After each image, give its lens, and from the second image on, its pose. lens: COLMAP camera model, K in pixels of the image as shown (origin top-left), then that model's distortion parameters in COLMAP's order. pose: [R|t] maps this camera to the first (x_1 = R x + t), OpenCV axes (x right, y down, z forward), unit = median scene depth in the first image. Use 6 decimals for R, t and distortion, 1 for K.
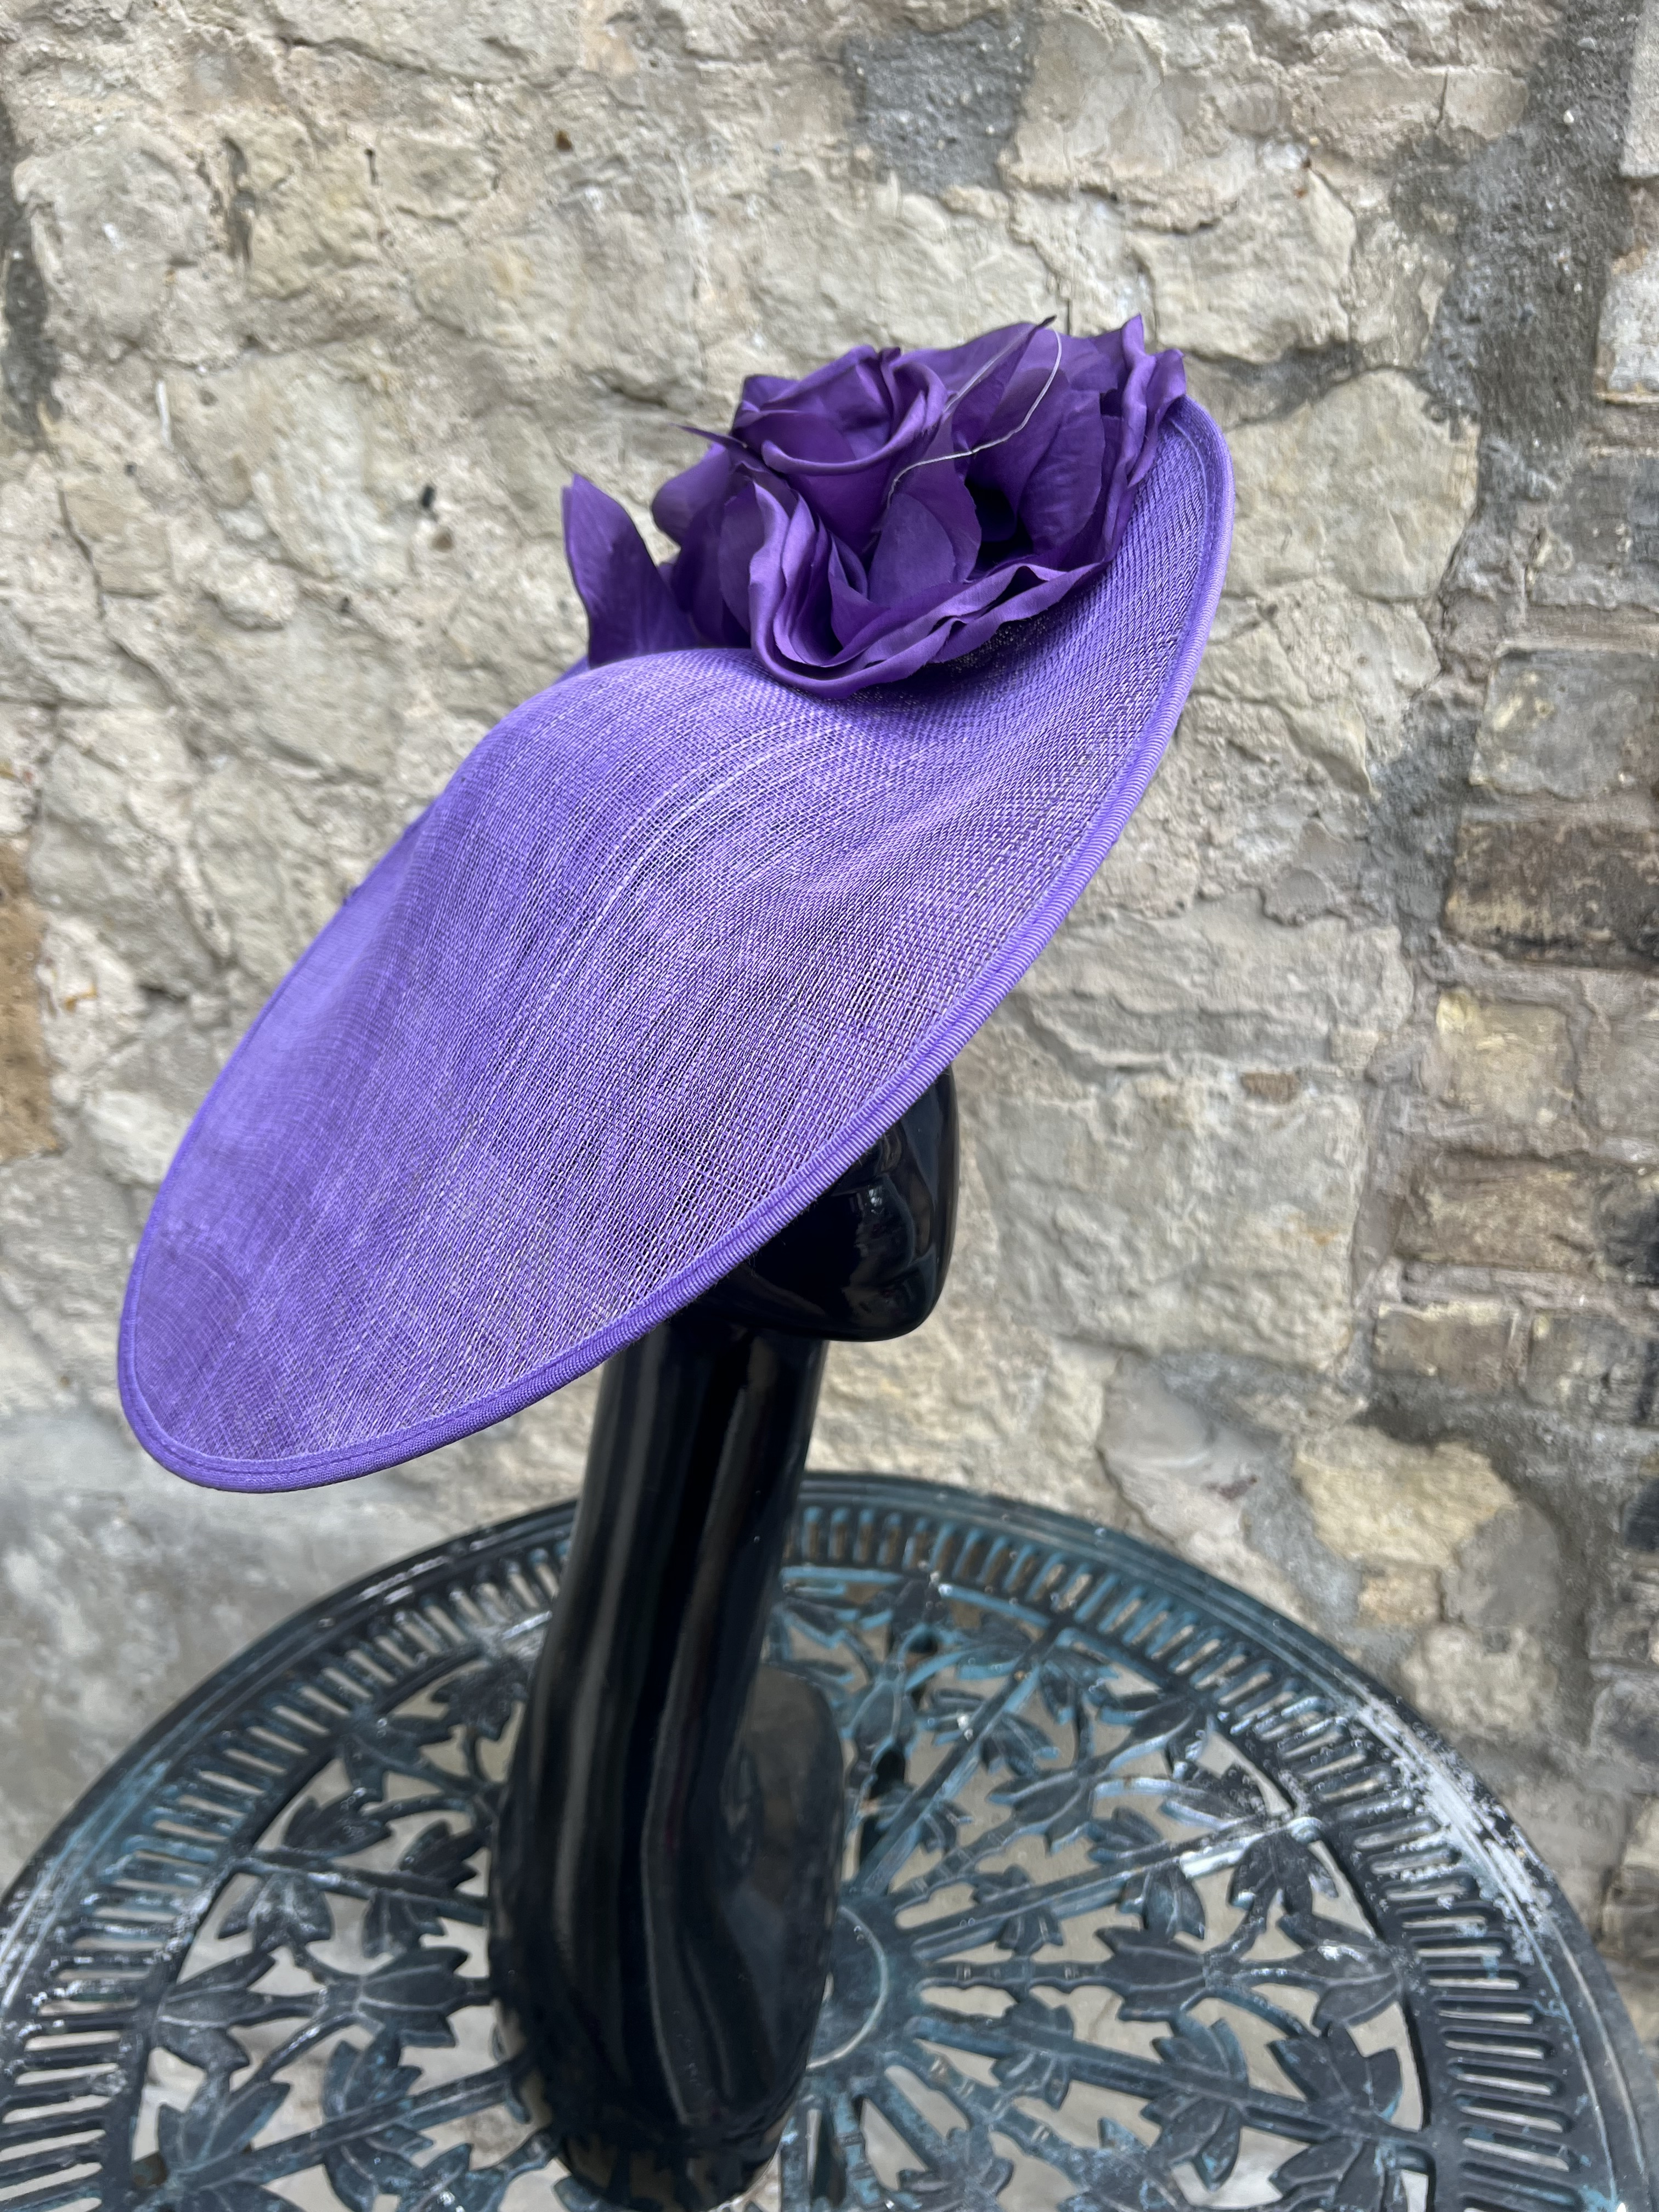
lens RADIAL K [[1691.6, 0, 832.0], [0, 1691.6, 1105.8], [0, 0, 1]] dist [0.010727, -0.013702]
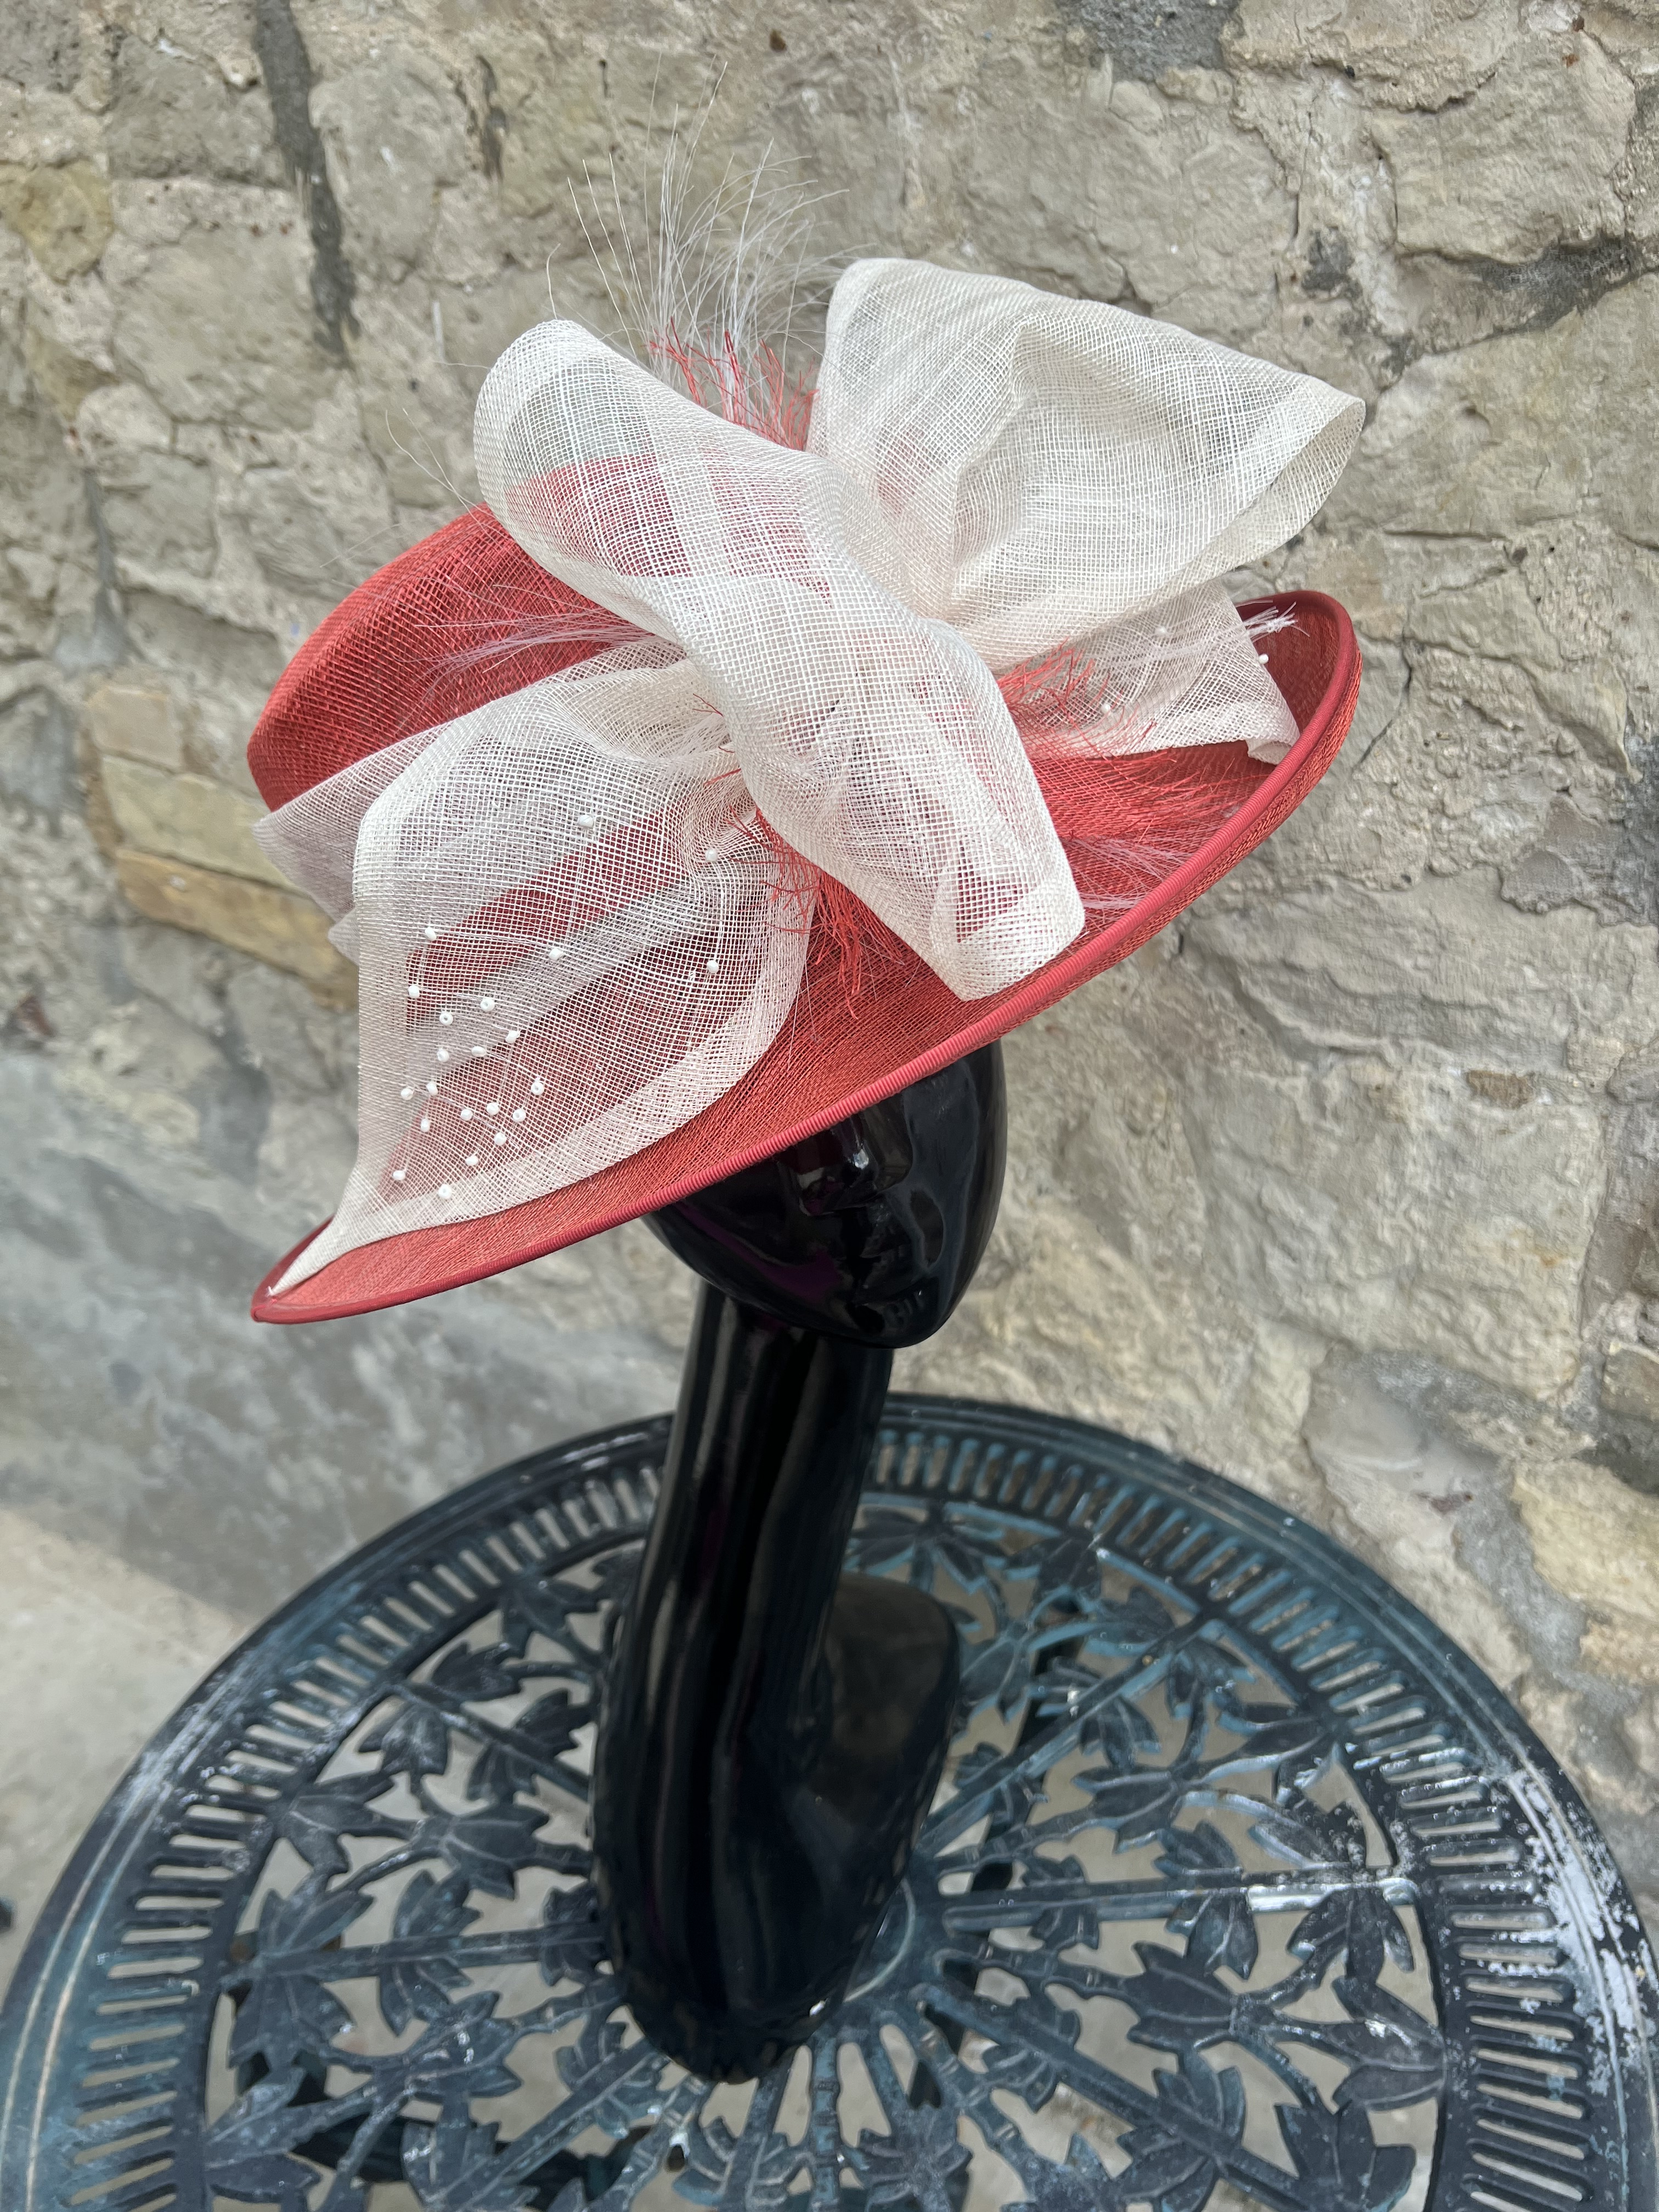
lens RADIAL K [[1685.9, 0, 834.6], [0, 1685.9, 1095.5], [0, 0, 1]] dist [0.018750, -0.027381]
pose [[0.951060, 0.108002, -0.289519, 0.202499], [-0.078273, 0.990575, 0.112399, -0.087646], [0.298929, -0.084237, 0.950550, 0.053970]]
